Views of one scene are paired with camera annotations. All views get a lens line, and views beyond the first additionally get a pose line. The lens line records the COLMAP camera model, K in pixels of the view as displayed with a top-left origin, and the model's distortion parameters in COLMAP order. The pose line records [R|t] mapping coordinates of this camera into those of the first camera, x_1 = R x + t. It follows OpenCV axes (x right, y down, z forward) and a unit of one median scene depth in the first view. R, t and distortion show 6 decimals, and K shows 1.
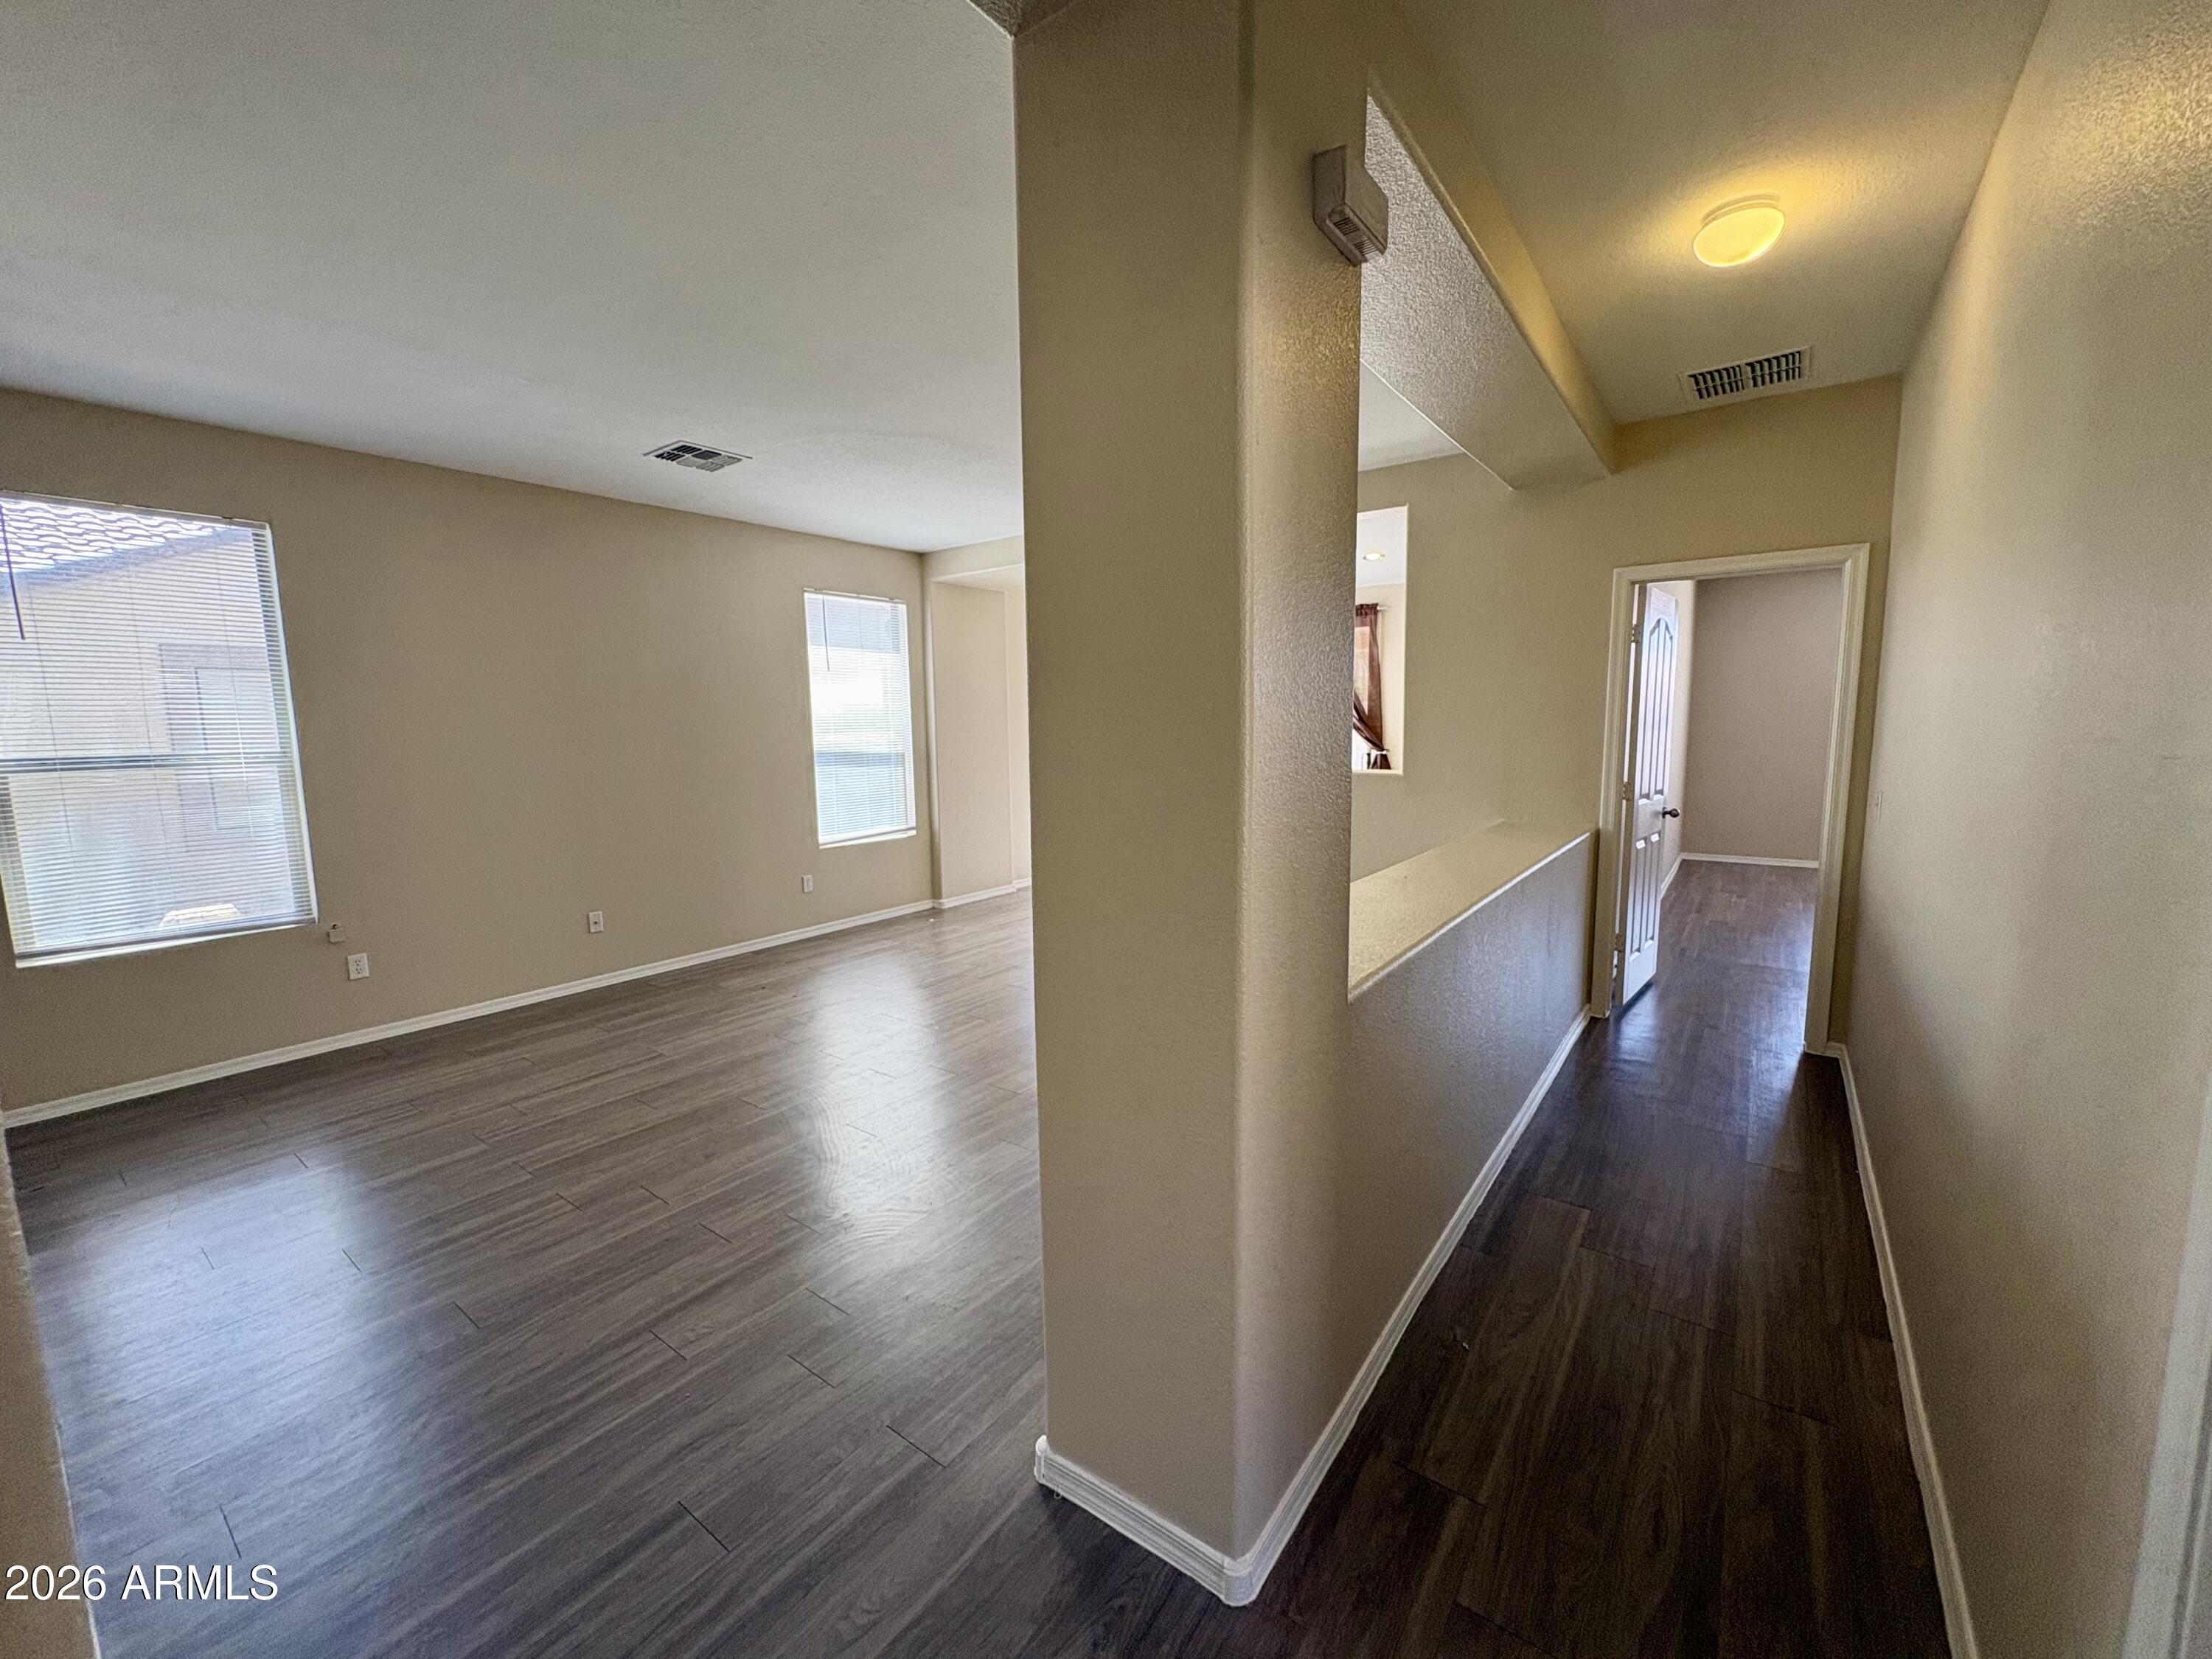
lens RADIAL K [[883.3, 0, 1110.6], [0, 883.3, 819.5], [0, 0, 1]] dist [0.000988, 0.000741]
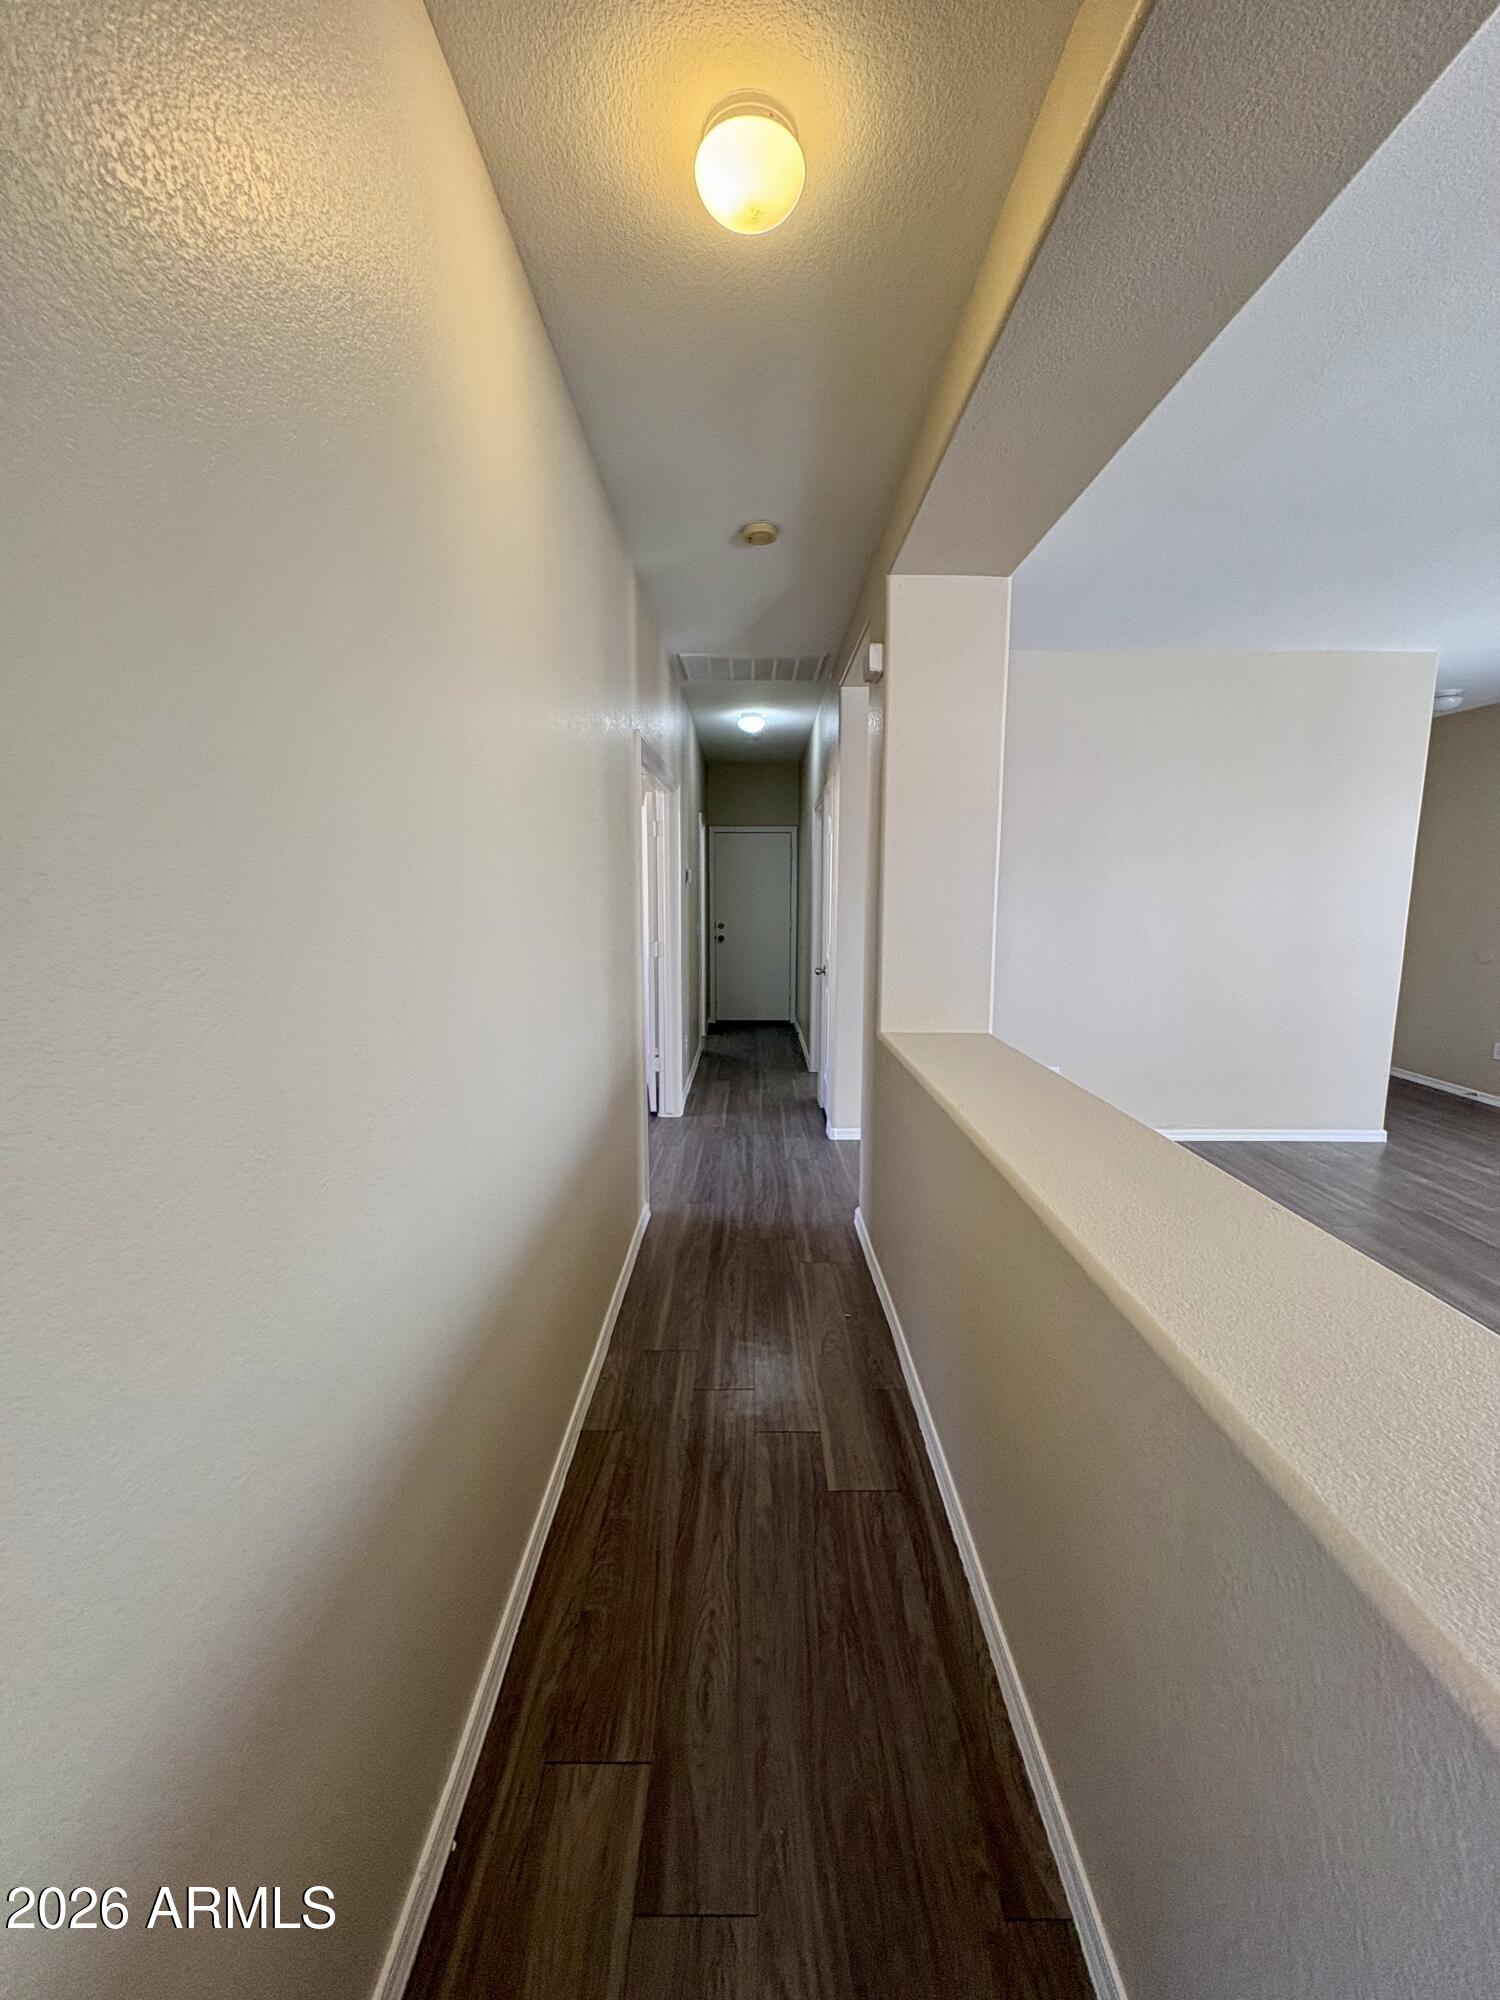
lens RADIAL K [[798.6, 0, 754.9], [0, 798.6, 999.9], [0, 0, 1]] dist [0.000988, 0.000741]
pose [[-0.800755, 0.097061, -0.591076, 0.619522], [-0.056876, 0.970005, 0.236337, -0.110881], [0.596286, 0.222866, -0.771216, 0.891231]]
